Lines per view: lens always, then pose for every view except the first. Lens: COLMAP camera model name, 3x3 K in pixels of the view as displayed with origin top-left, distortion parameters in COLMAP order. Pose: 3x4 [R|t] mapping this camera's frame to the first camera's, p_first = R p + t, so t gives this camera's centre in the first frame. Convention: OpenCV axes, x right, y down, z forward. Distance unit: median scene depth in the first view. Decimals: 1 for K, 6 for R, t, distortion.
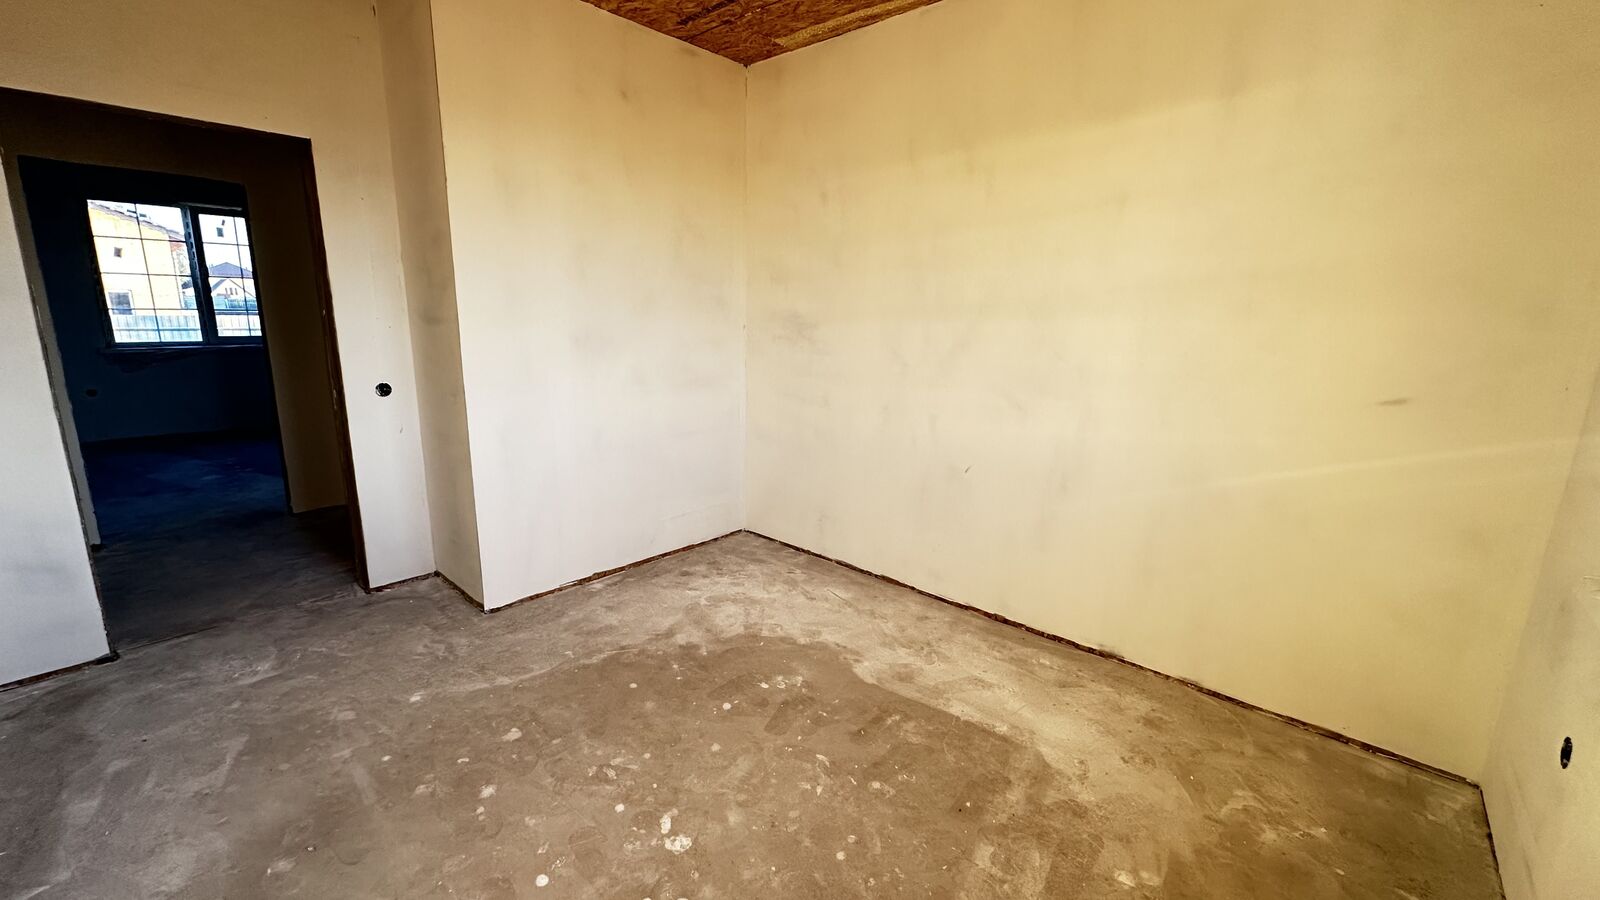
lens RADIAL K [[639.4, 0, 800.9], [0, 639.4, 453.1], [0, 0, 1]] dist [0.000702, 0.000459]
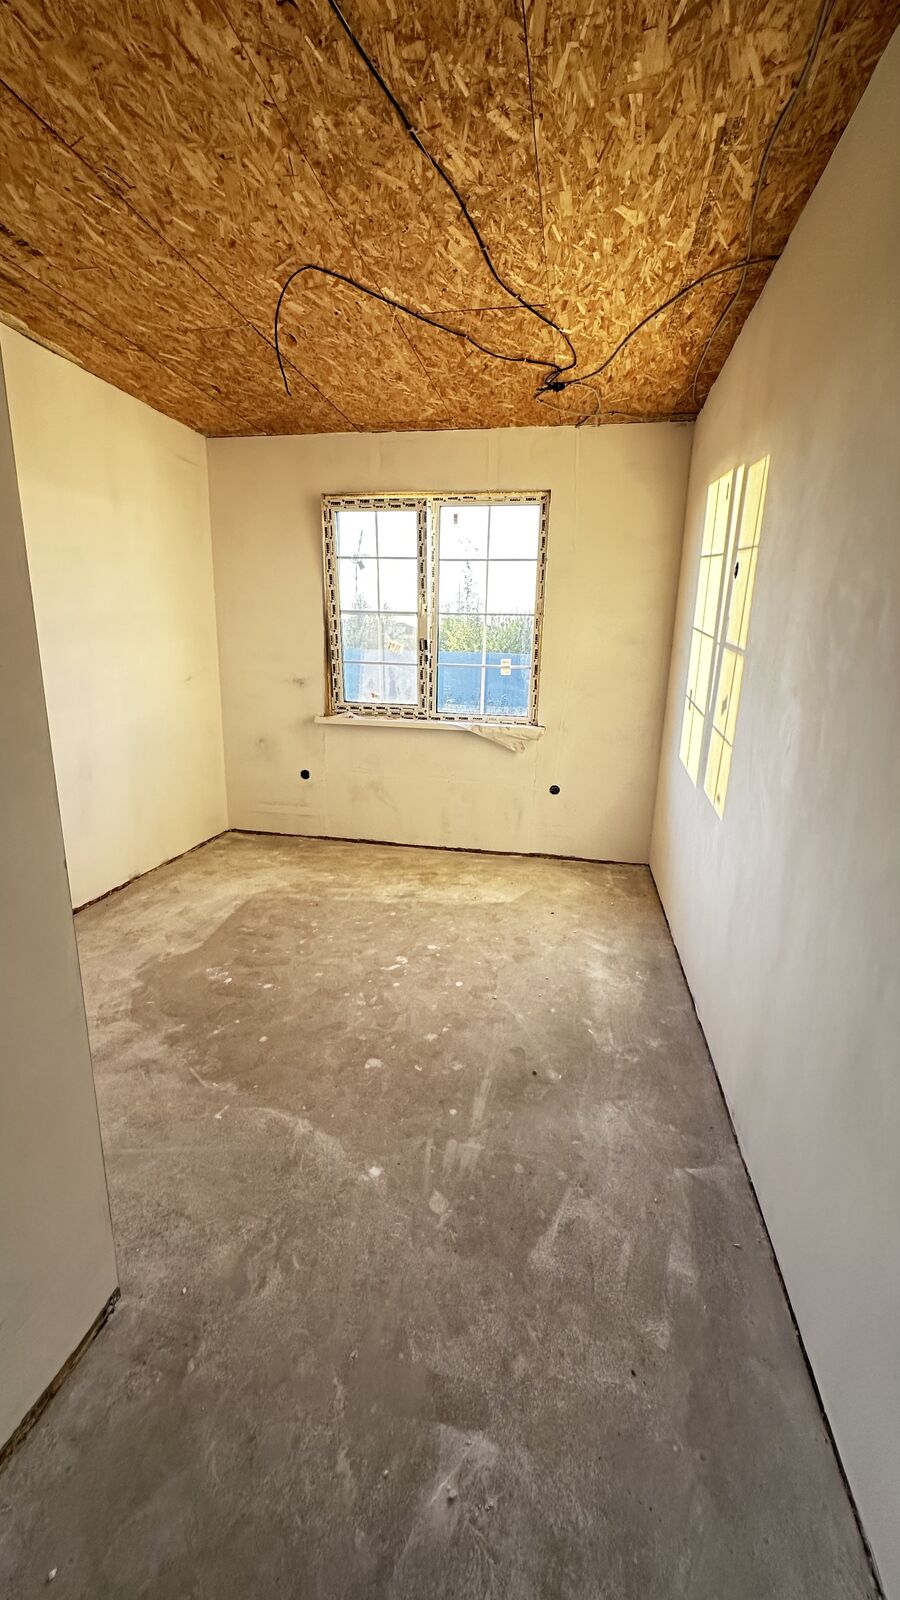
lens RADIAL K [[639.4, 0, 450.0], [0, 639.4, 800.0], [0, 0, 1]] dist [0.000702, 0.000459]
pose [[-0.513150, -0.238218, 0.824578, -1.223210], [0.151050, 0.920653, 0.359975, -0.306919], [-0.844903, 0.309274, -0.436451, 1.161940]]
